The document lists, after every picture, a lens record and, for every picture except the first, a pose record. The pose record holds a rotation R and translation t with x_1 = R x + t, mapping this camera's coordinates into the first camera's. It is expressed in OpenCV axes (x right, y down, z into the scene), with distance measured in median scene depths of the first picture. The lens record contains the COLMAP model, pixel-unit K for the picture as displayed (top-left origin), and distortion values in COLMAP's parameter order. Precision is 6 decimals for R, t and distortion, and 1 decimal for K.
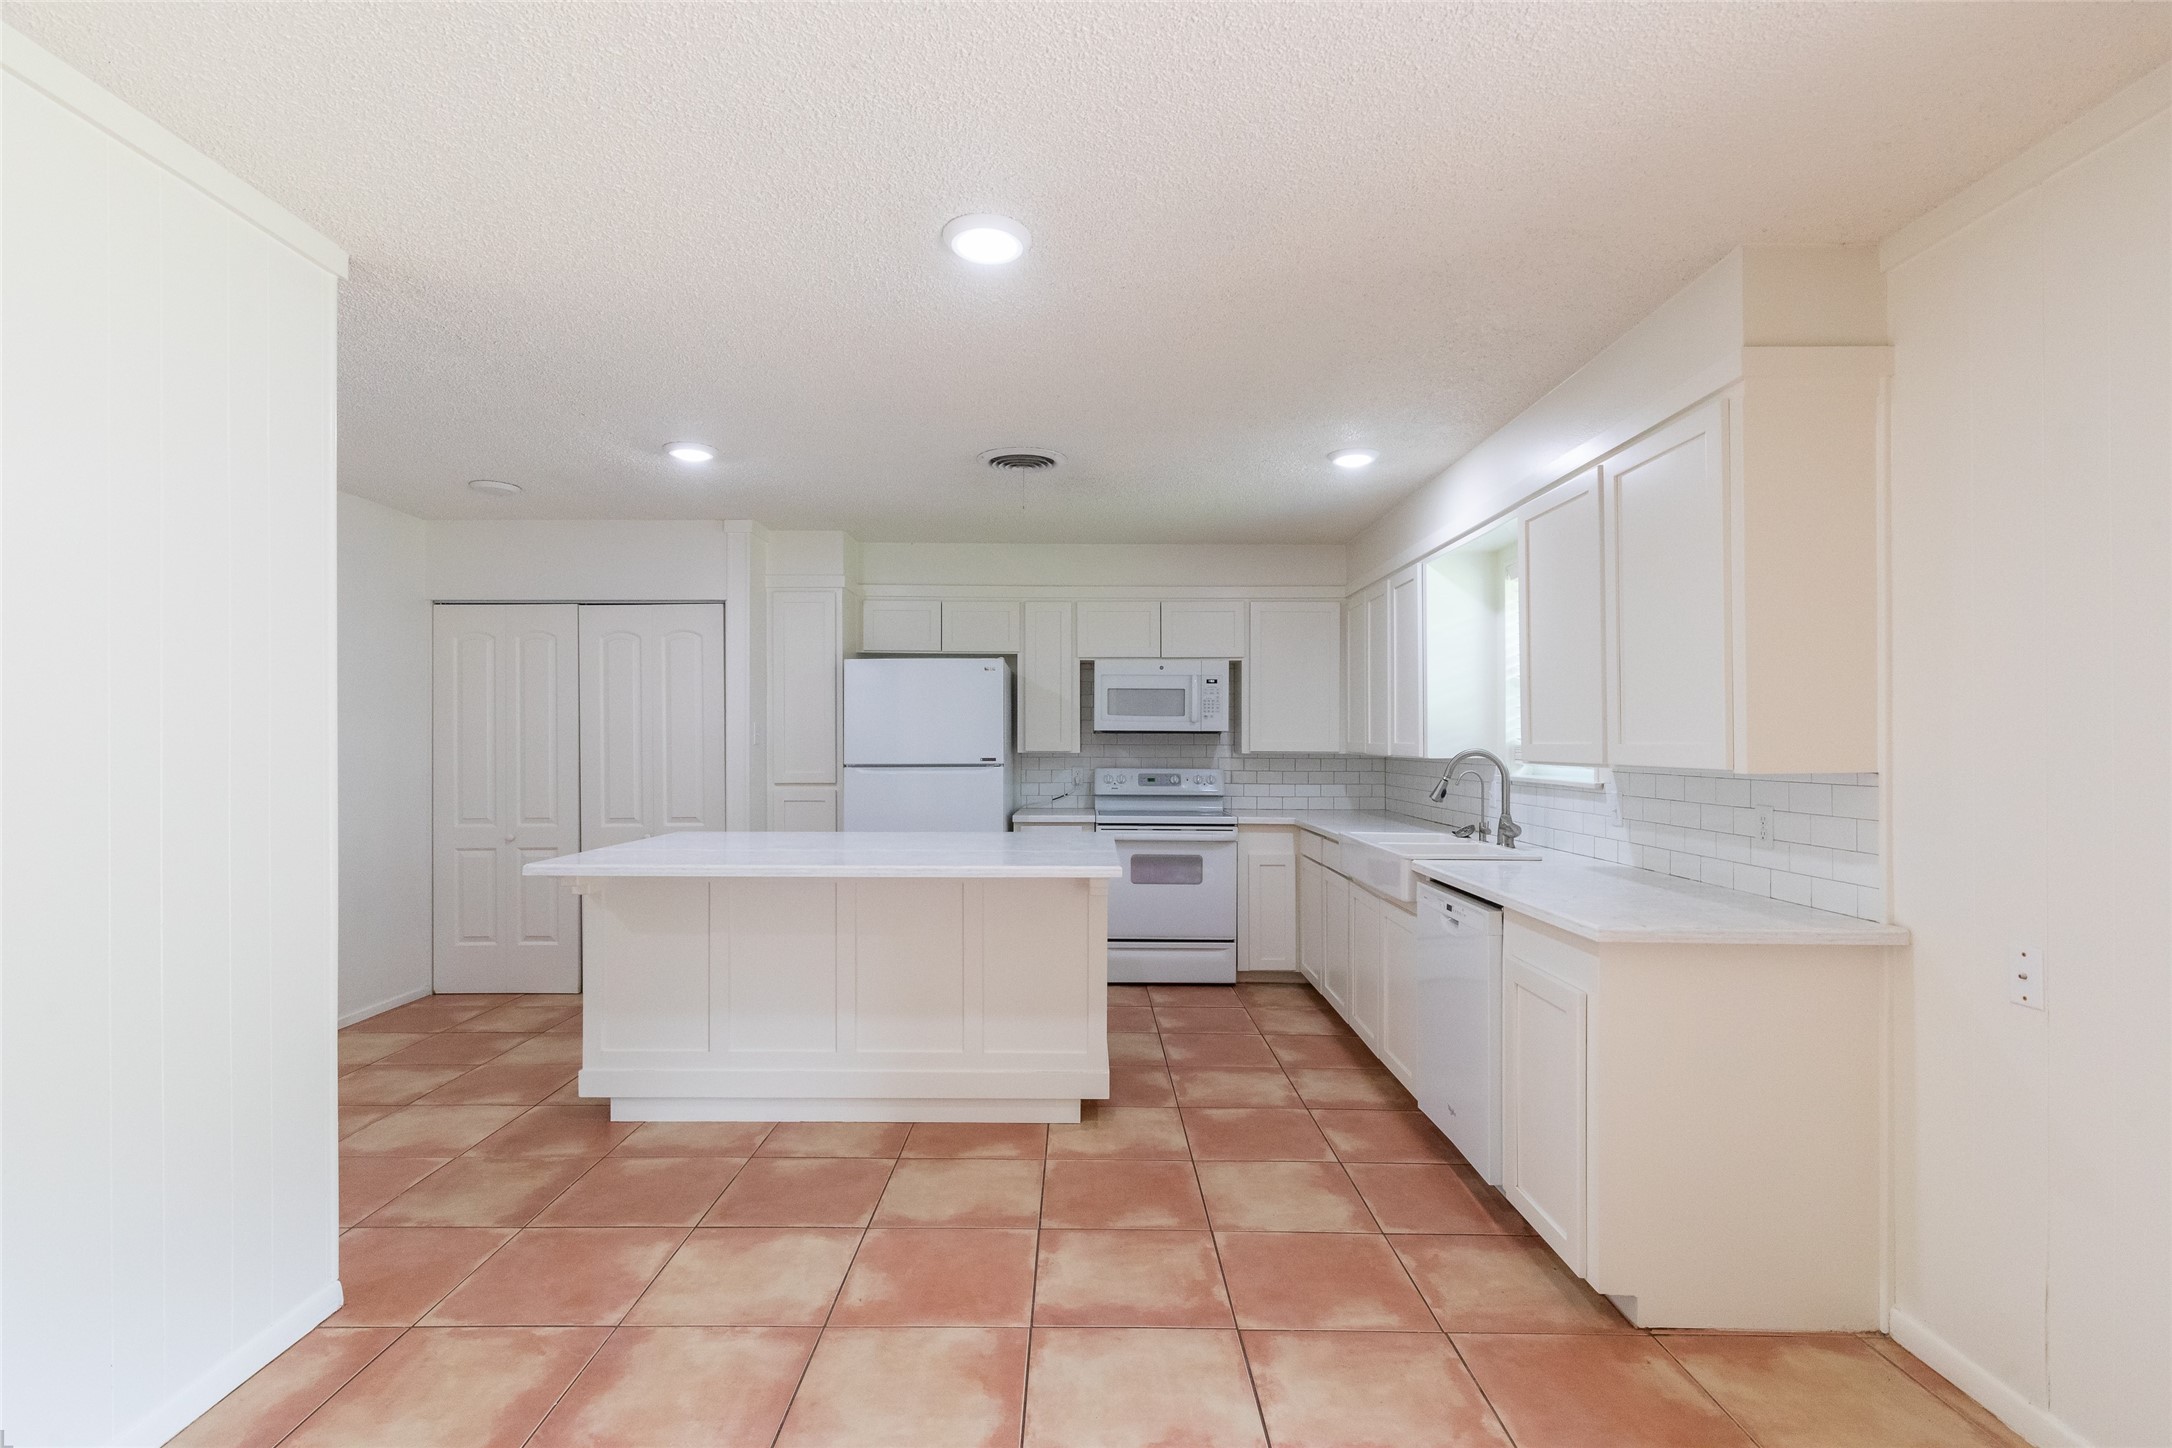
lens RADIAL K [[1019.5, 0, 1084.5], [0, 1019.5, 730.2], [0, 0, 1]] dist [-0.002984, -0.000076]
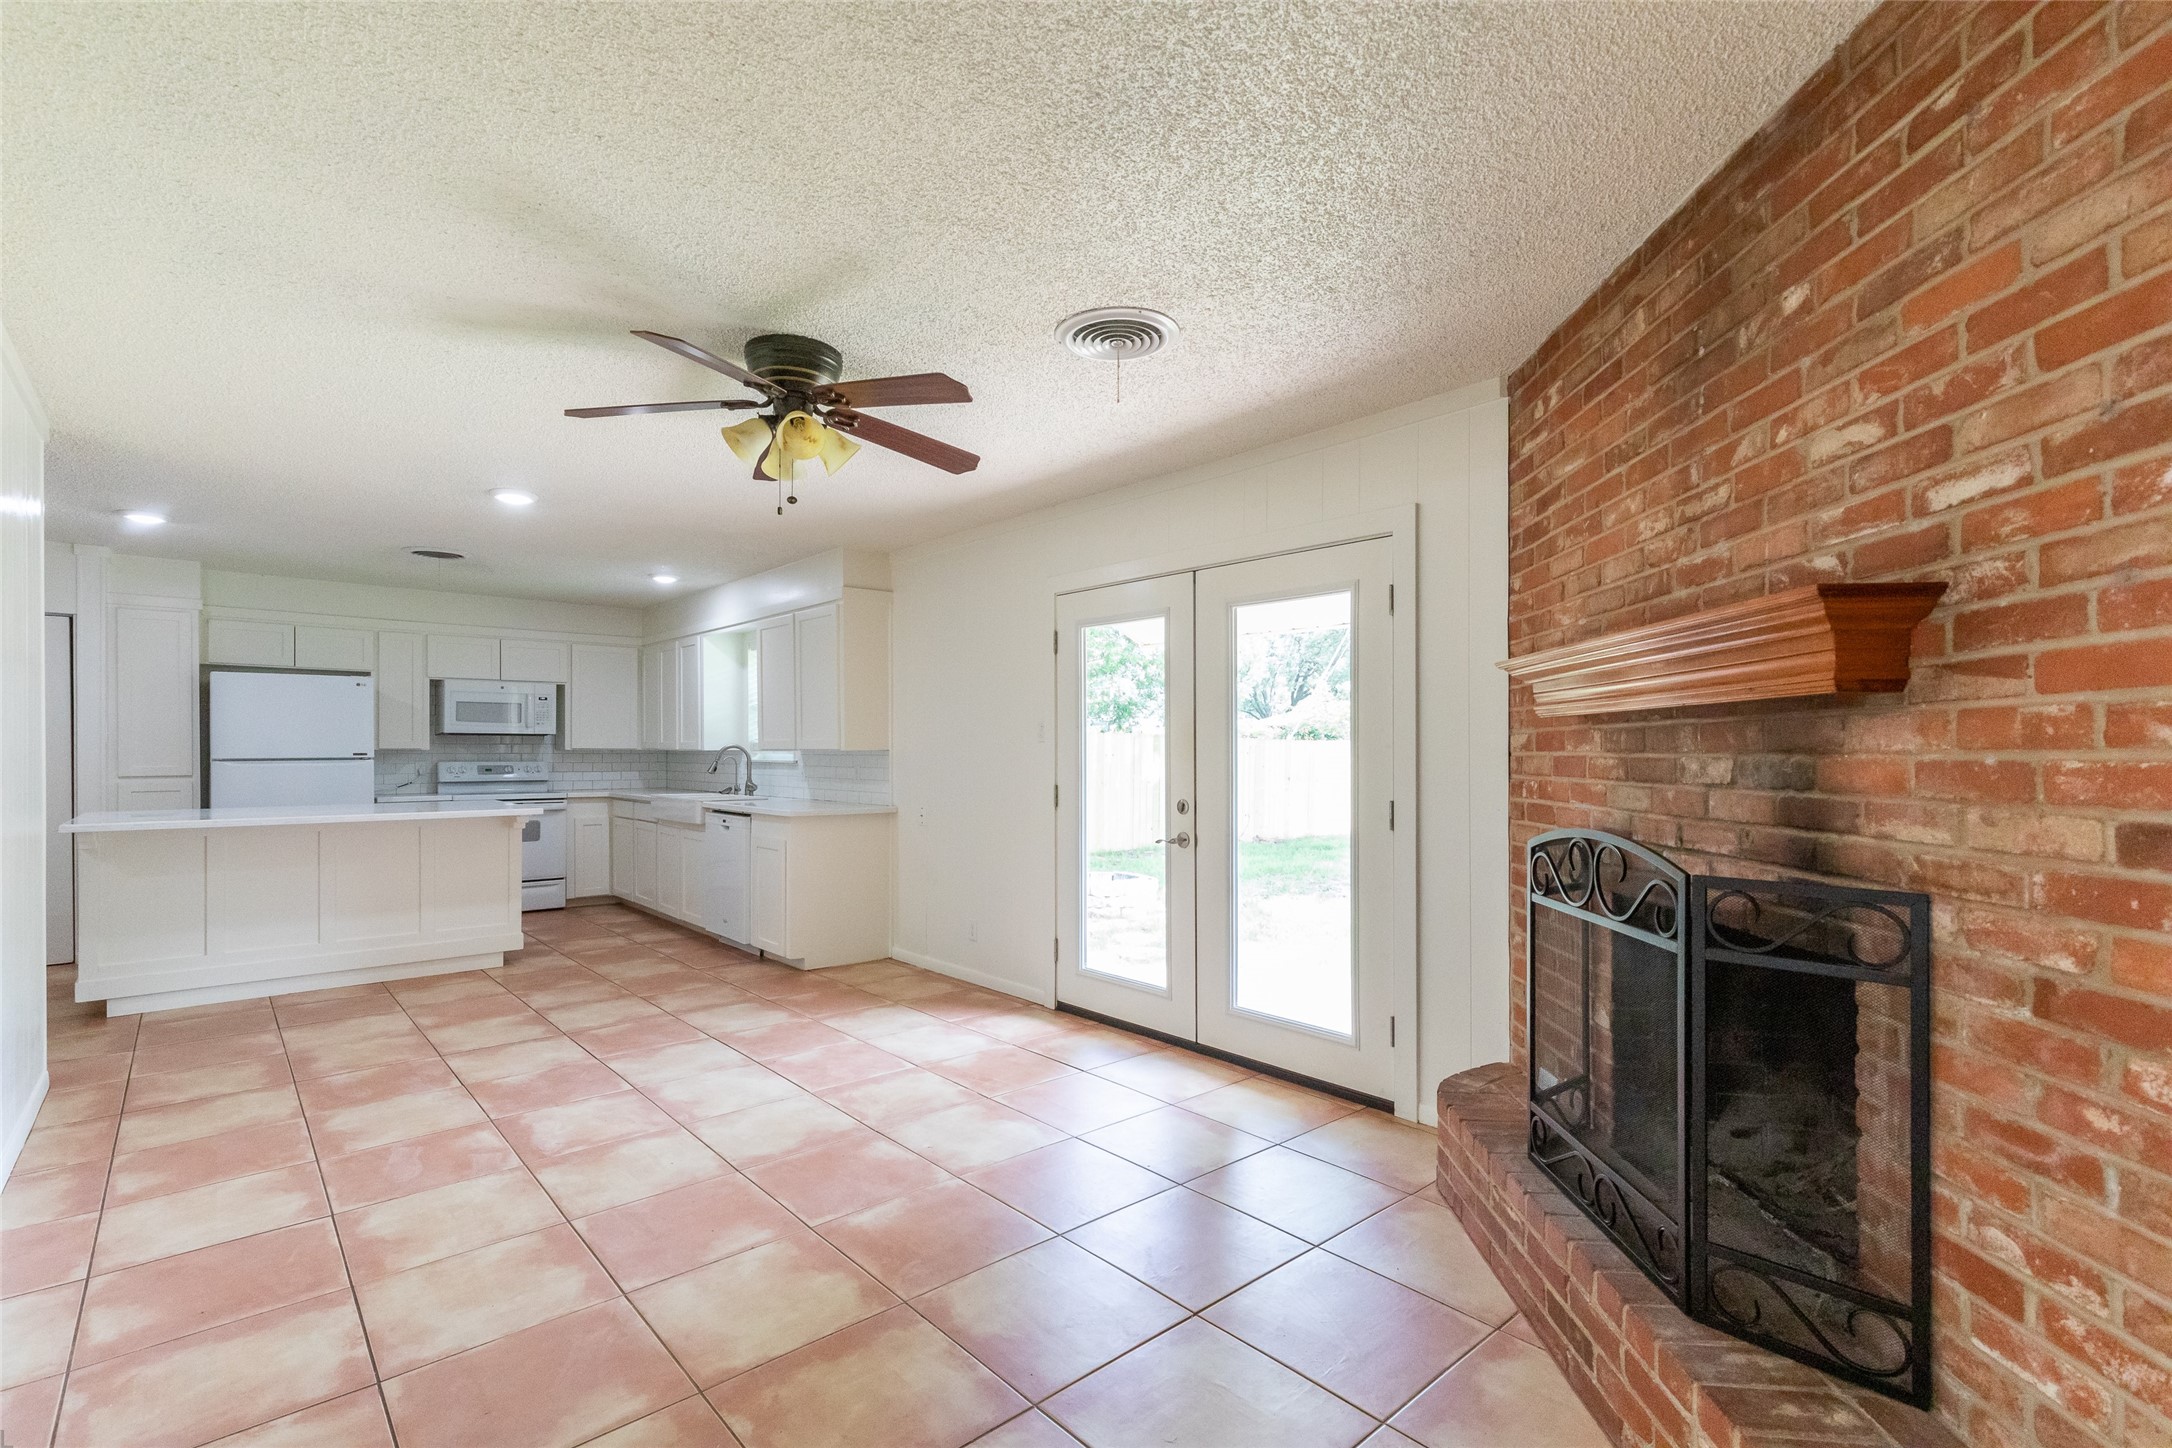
lens RADIAL K [[977.7, 0, 1075.2], [0, 977.7, 748.0], [0, 0, 1]] dist [0.009613, -0.000689]
pose [[0.745761, -0.002329, 0.666210, -0.239126], [-0.005568, 0.999937, 0.009728, 0.003173], [-0.666191, -0.010964, 0.745701, -0.523394]]
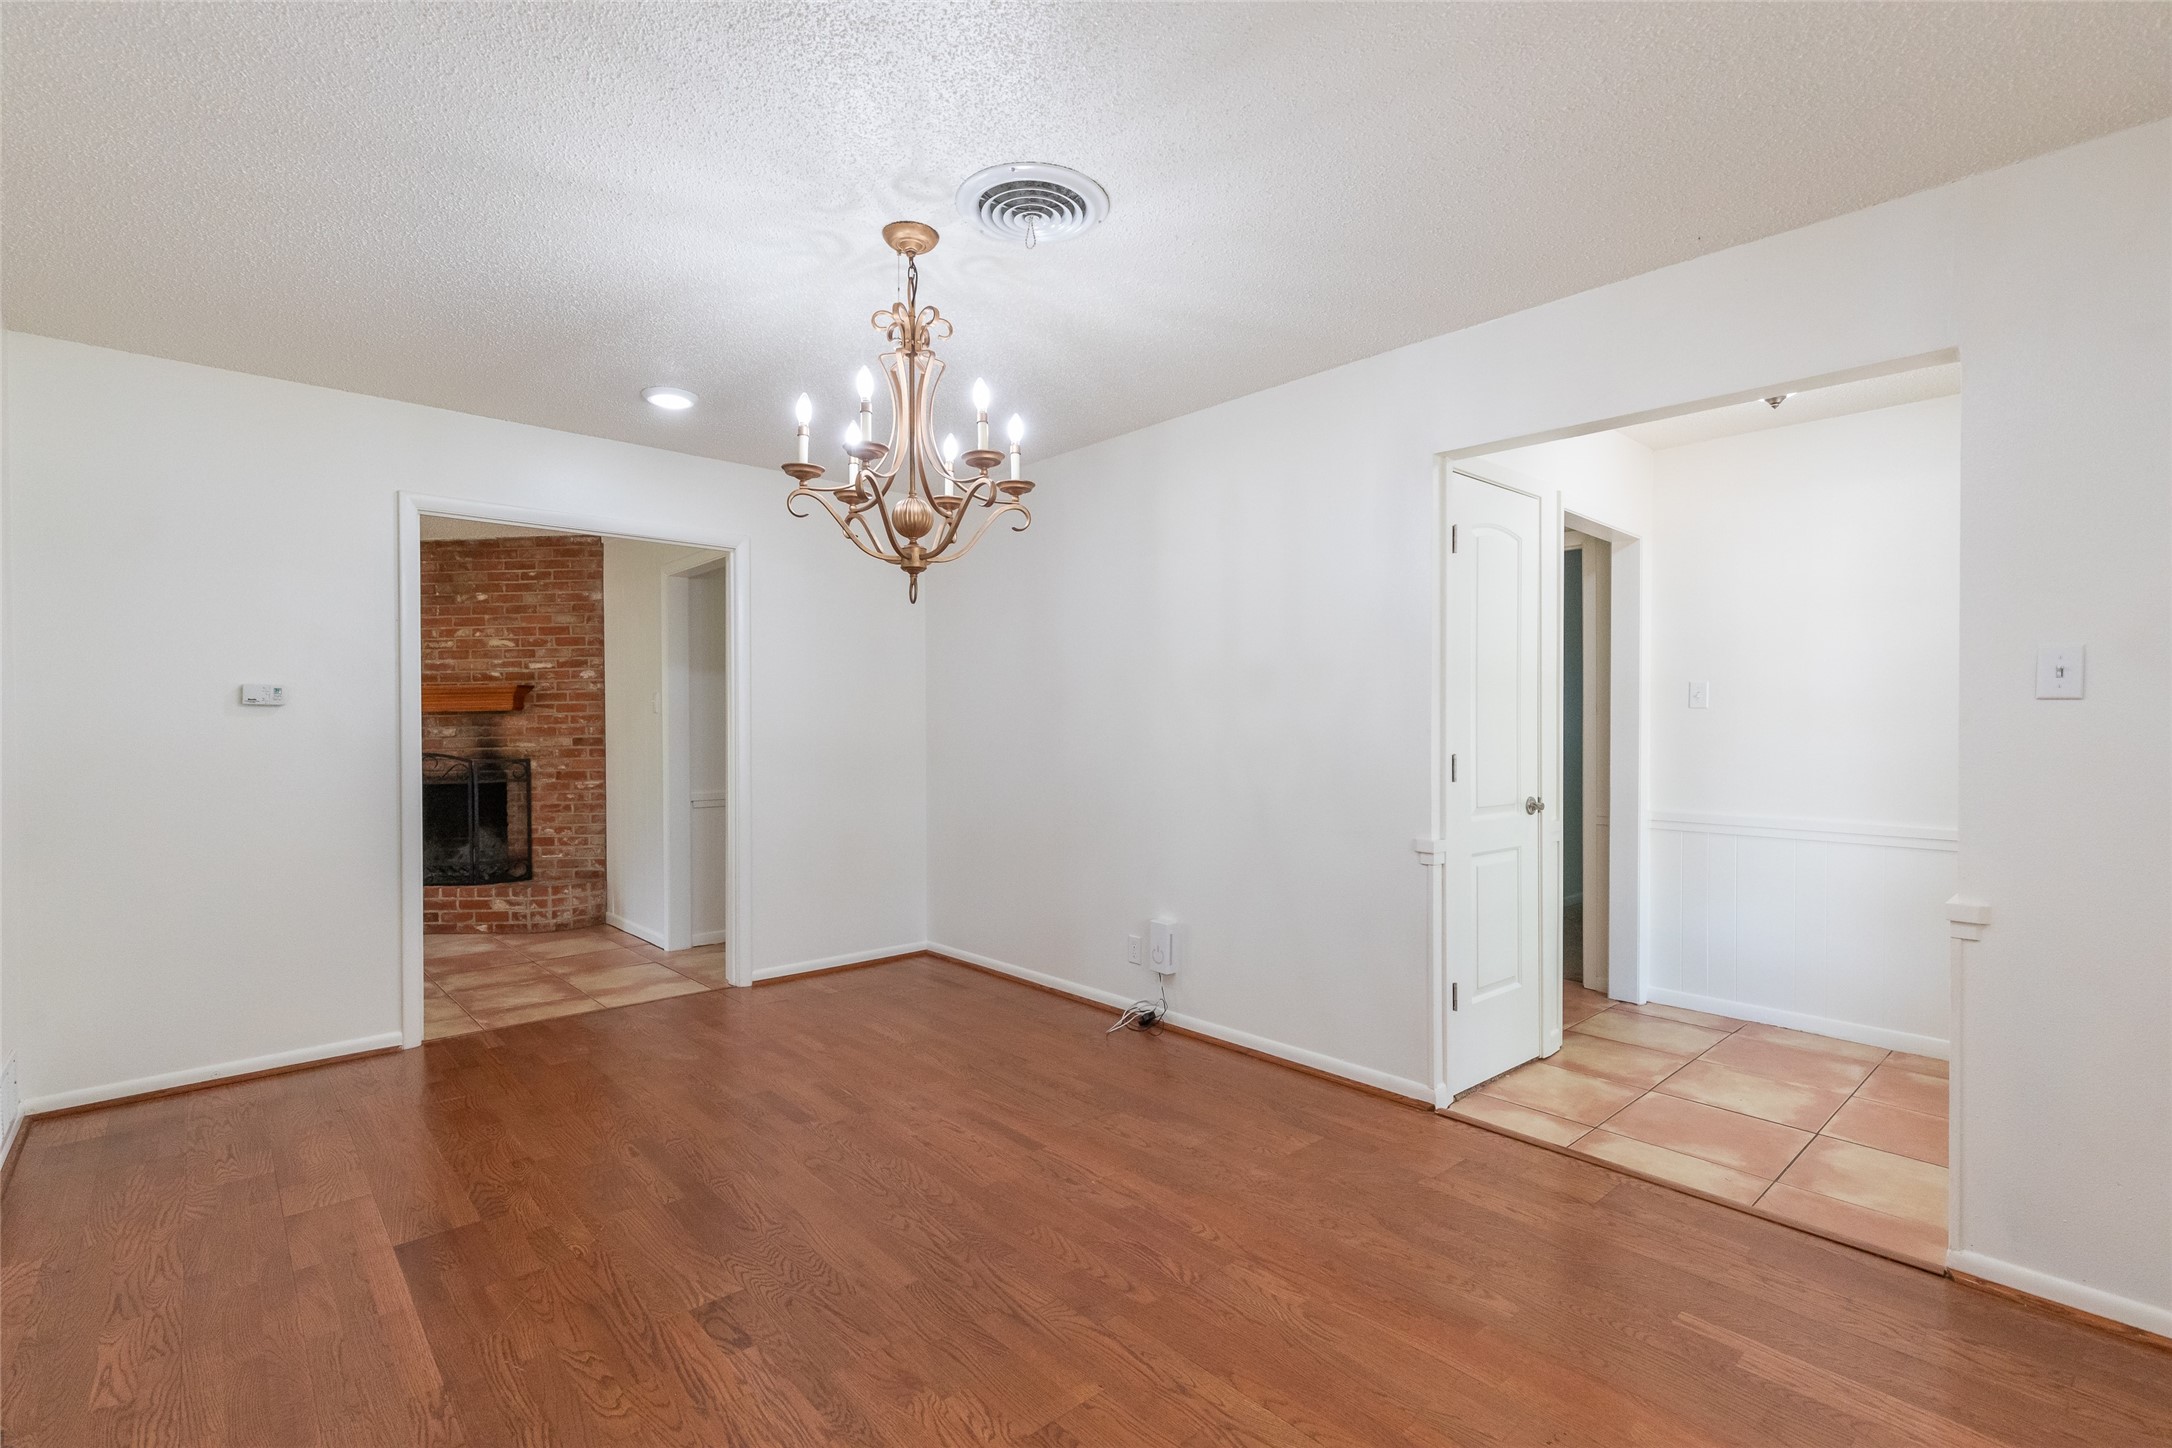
lens RADIAL K [[974.7, 0, 1084.7], [0, 974.7, 733.0], [0, 0, 1]] dist [0.011528, -0.004294]
pose [[-0.673869, -0.001154, 0.738850, -1.148594], [-0.000855, 0.999999, 0.000782, 0.013367], [-0.738850, -0.000105, -0.673870, -0.192438]]
